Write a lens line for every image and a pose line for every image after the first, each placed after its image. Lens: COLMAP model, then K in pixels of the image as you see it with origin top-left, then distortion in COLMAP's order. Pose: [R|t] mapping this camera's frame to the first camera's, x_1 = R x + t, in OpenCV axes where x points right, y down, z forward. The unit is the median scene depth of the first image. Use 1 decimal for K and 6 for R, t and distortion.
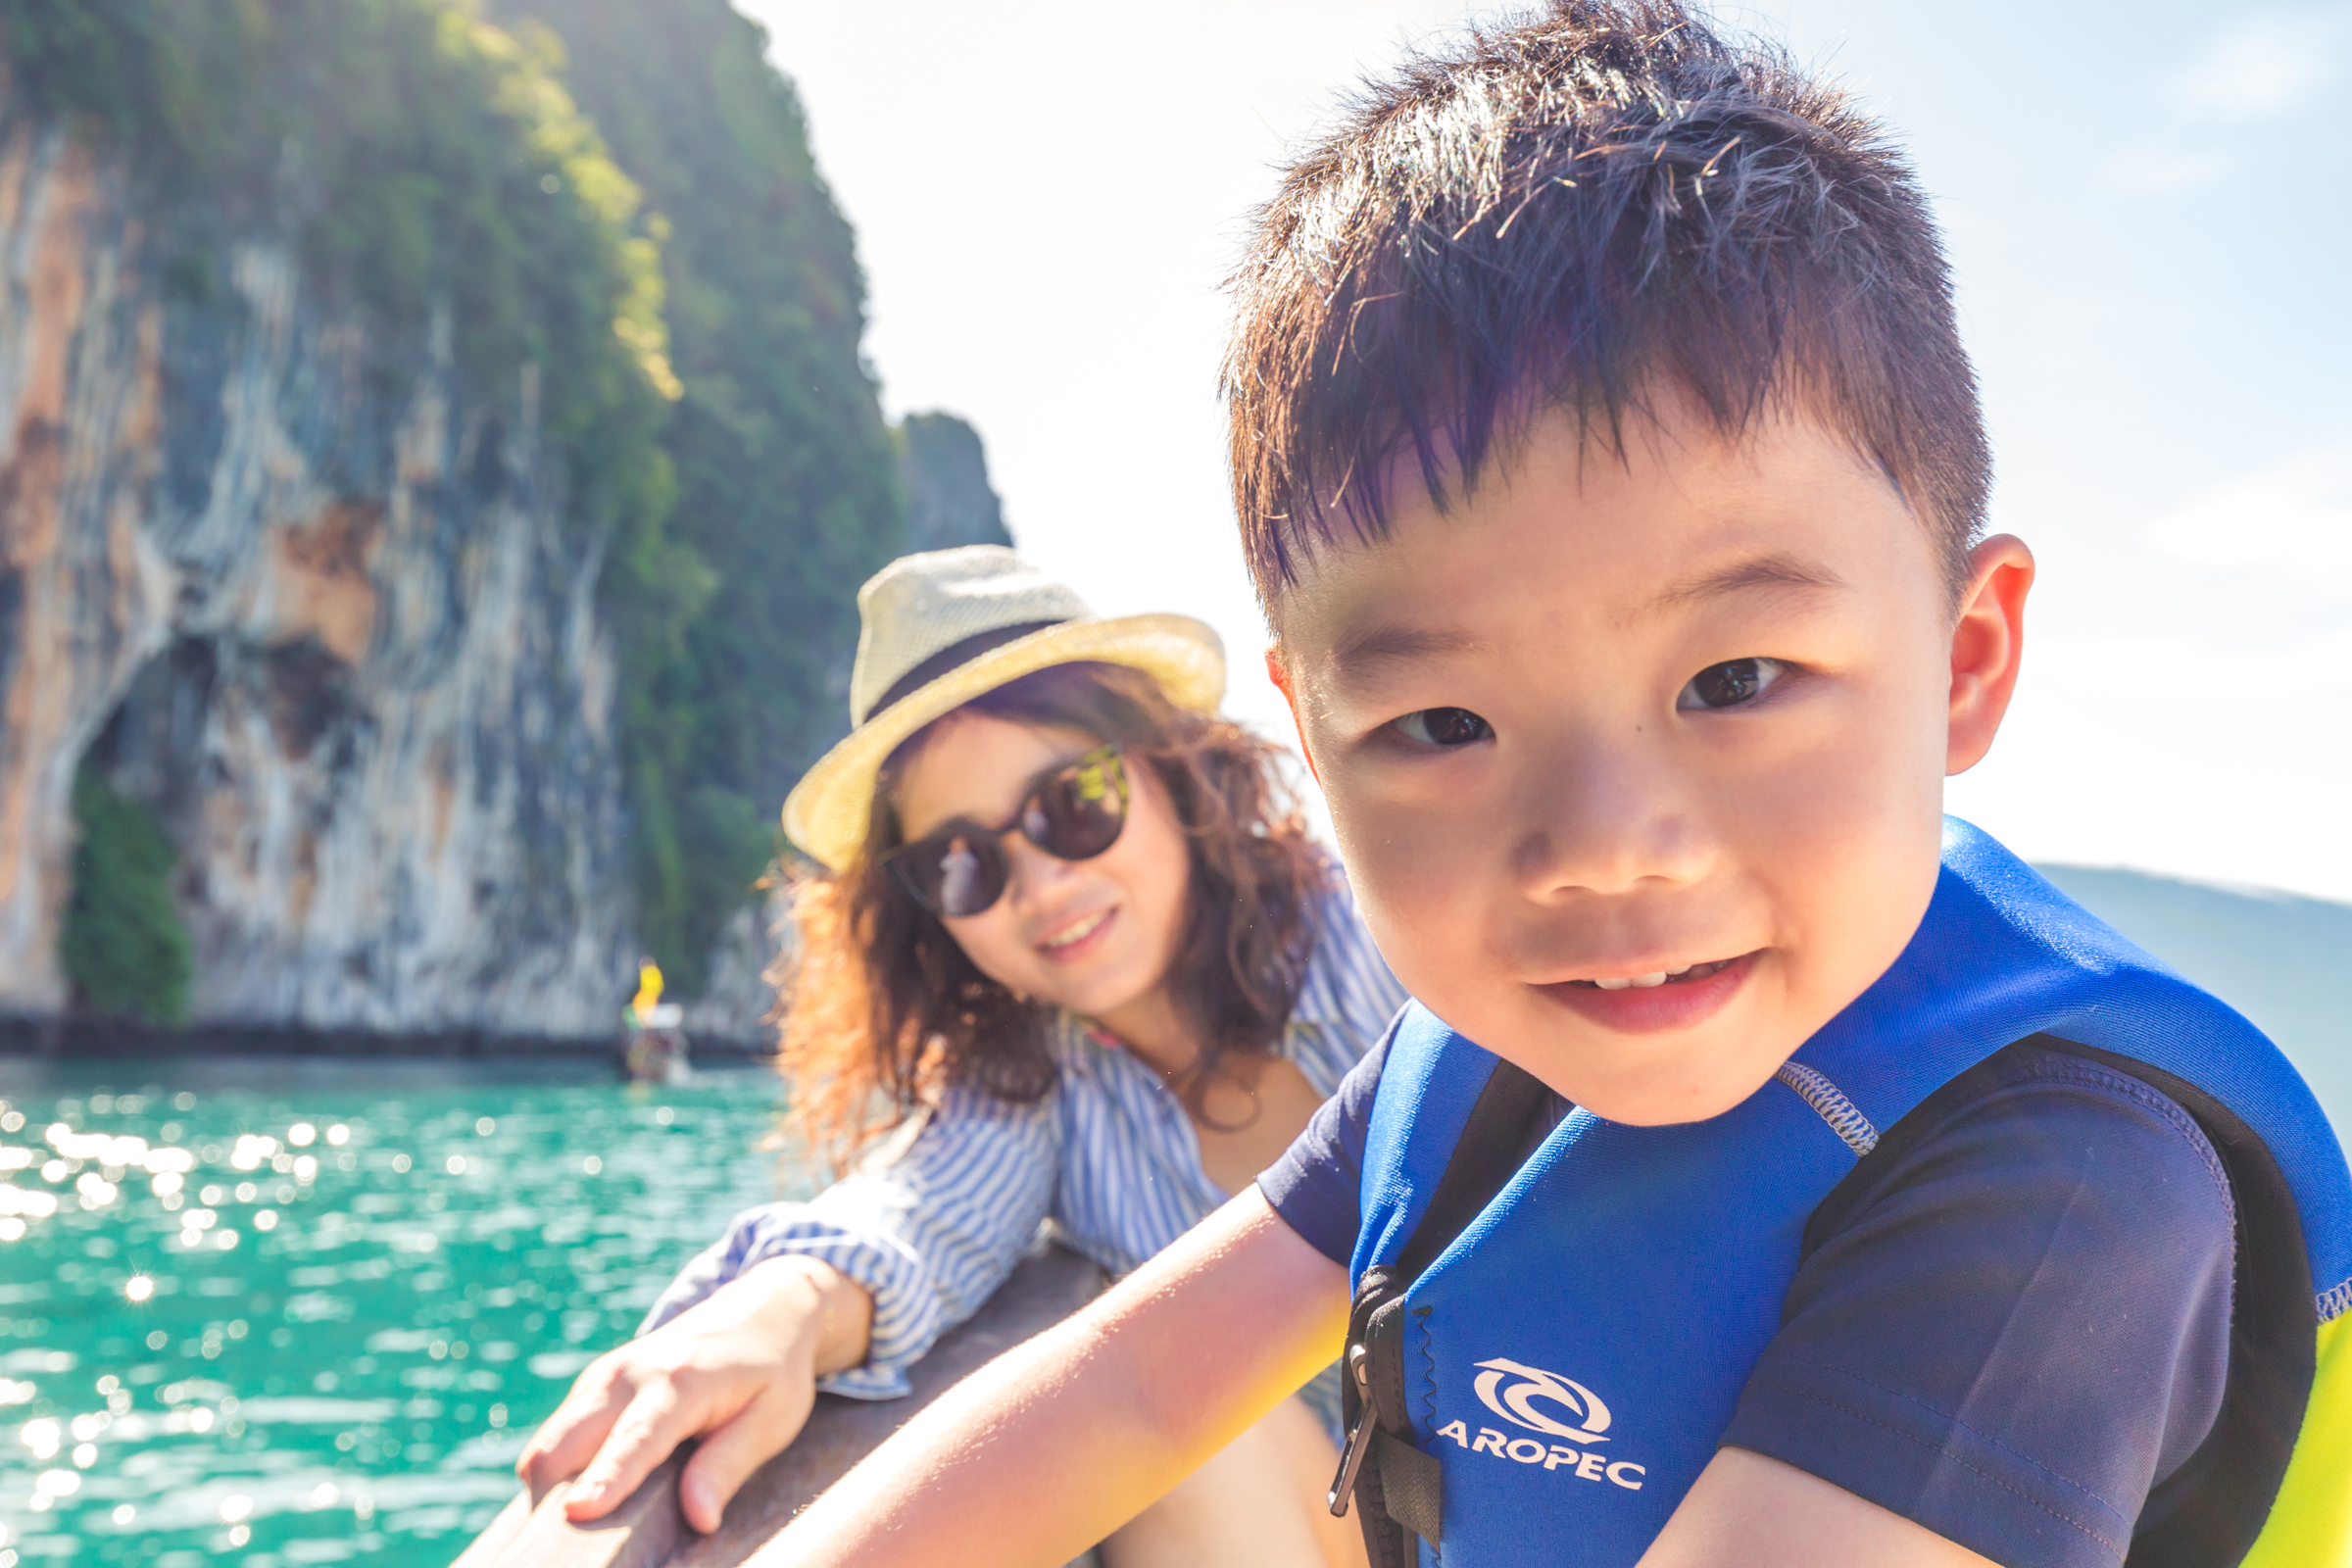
lens RADIAL K [[2383.4, 0, 1176.0], [0, 2383.4, 784.0], [0, 0, 1]] dist [-0.010568, -0.005254]
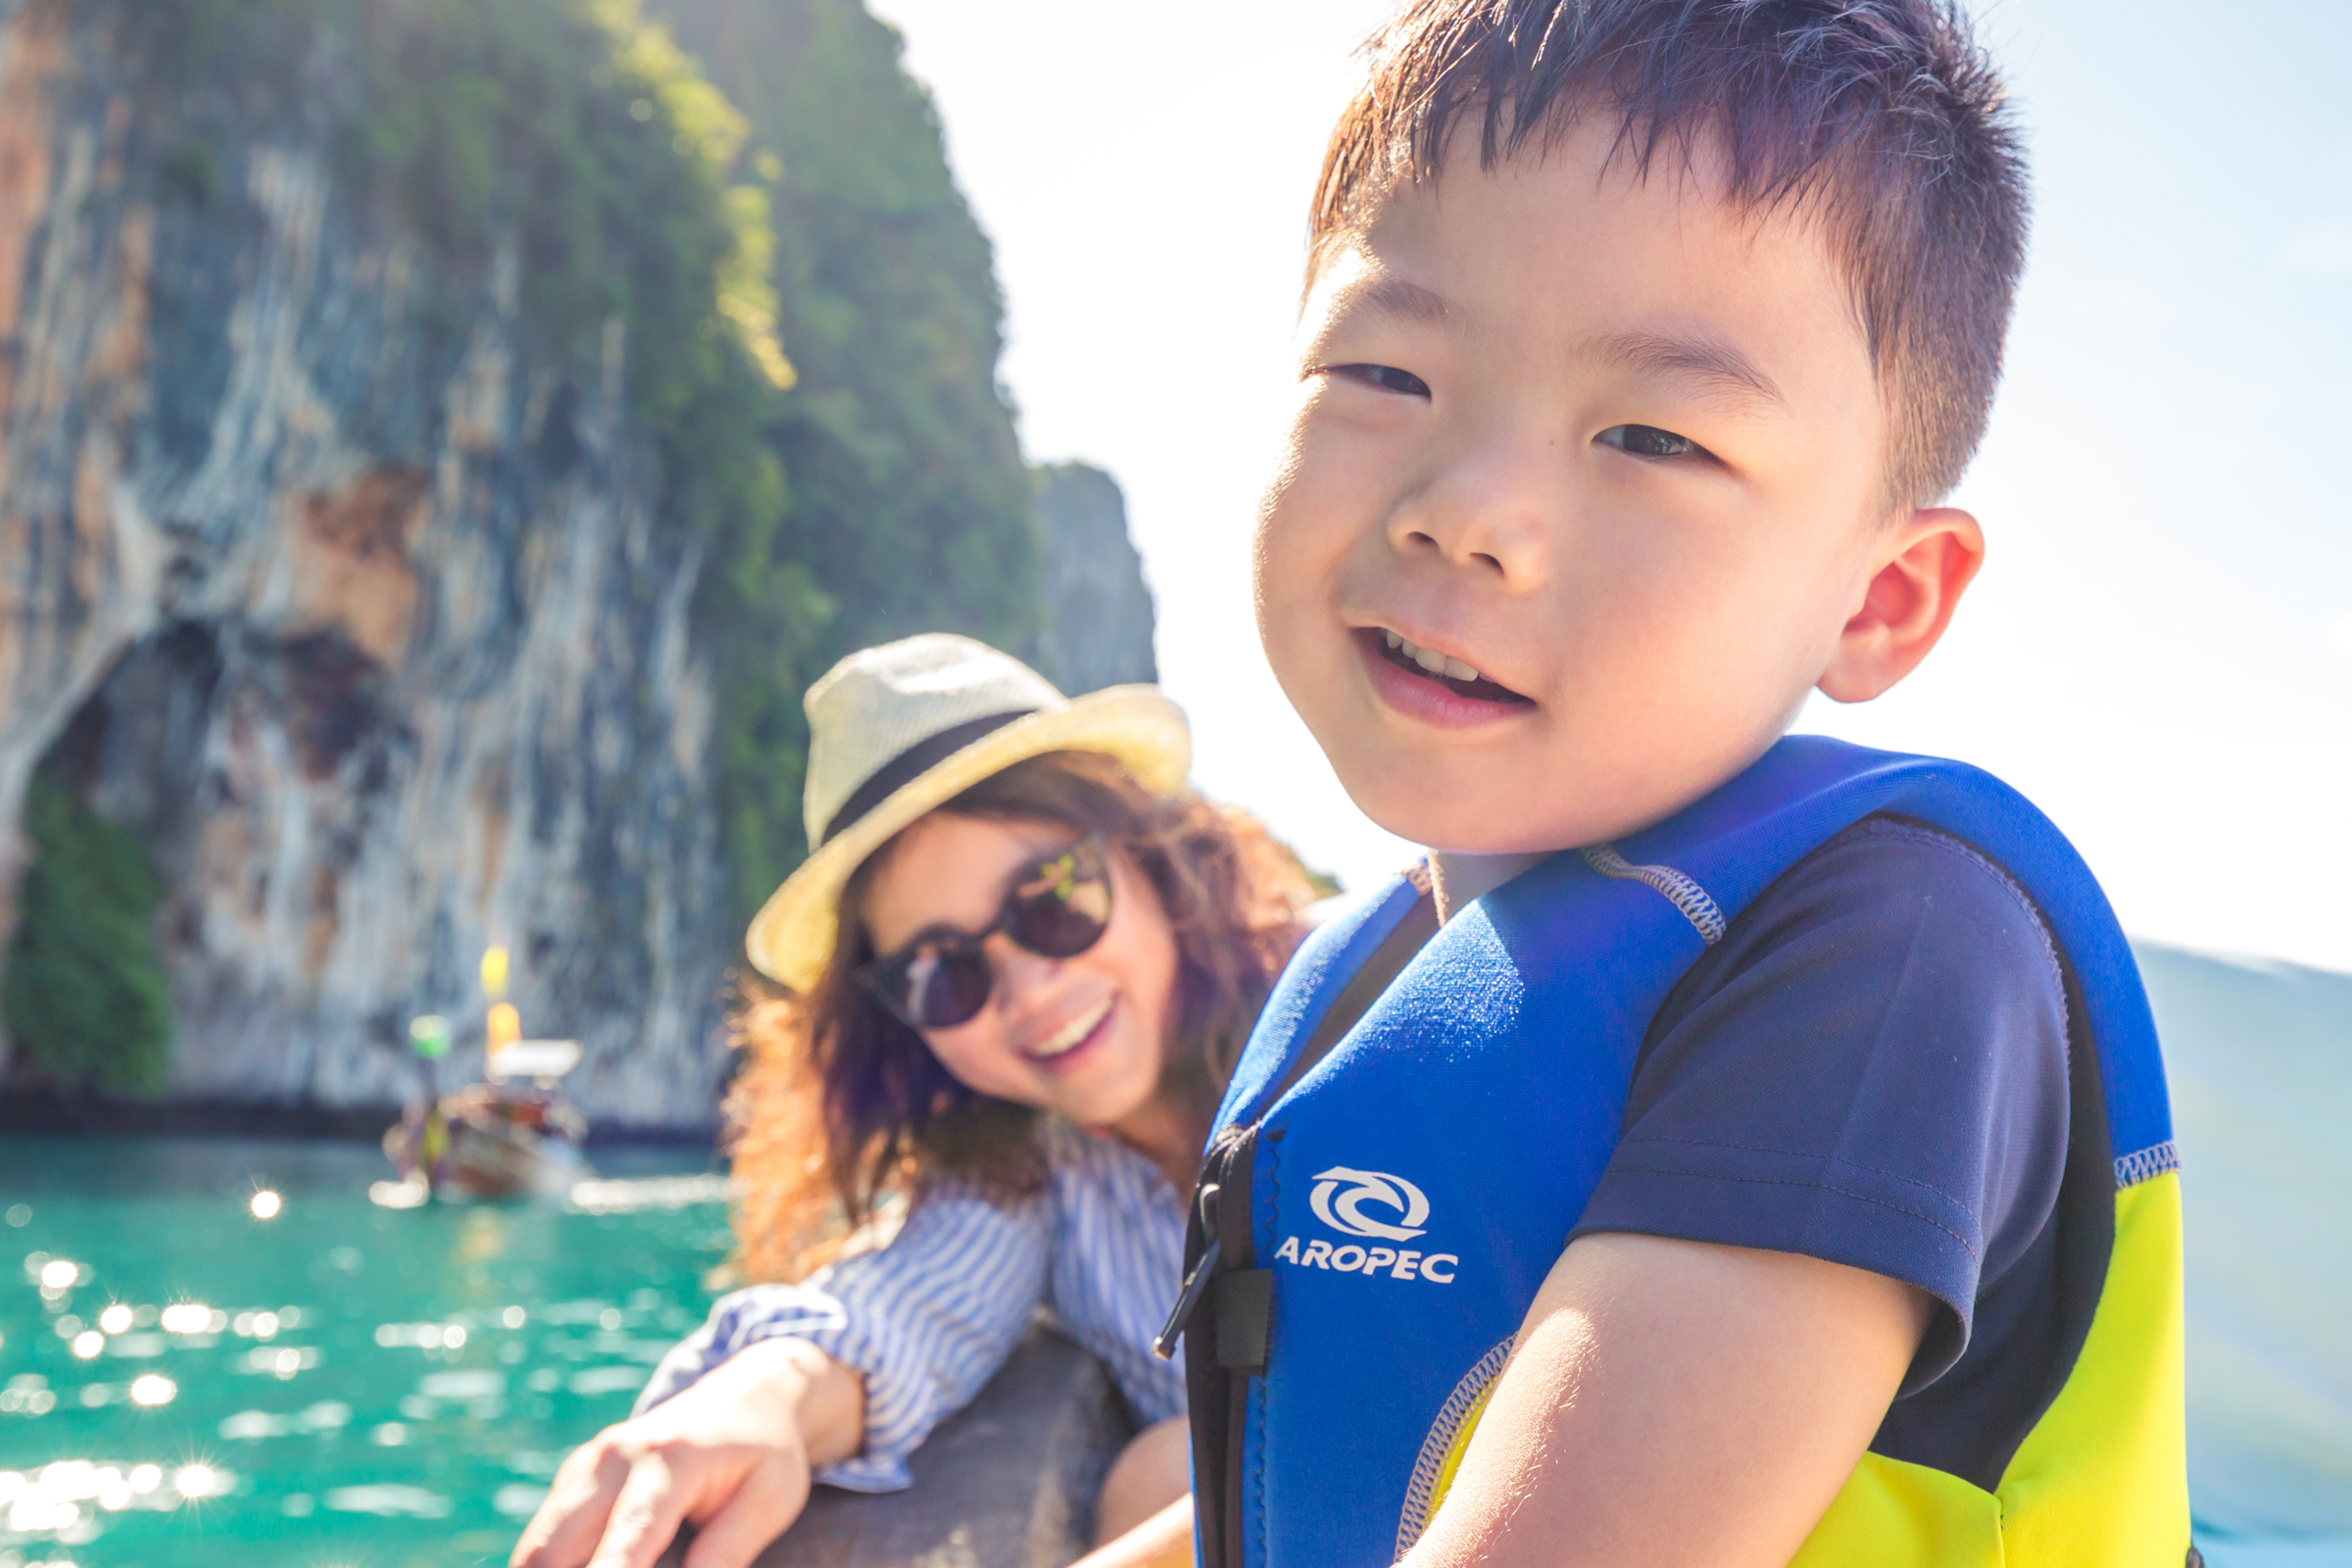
lens RADIAL K [[2383.4, 0, 1176.0], [0, 2383.4, 784.0], [0, 0, 1]] dist [-0.010568, -0.005254]
pose [[0.998576, 0.016374, -0.050763, -0.027647], [-0.018515, 0.998947, -0.041984, 0.020390], [0.050022, 0.042864, 0.997828, 0.183393]]
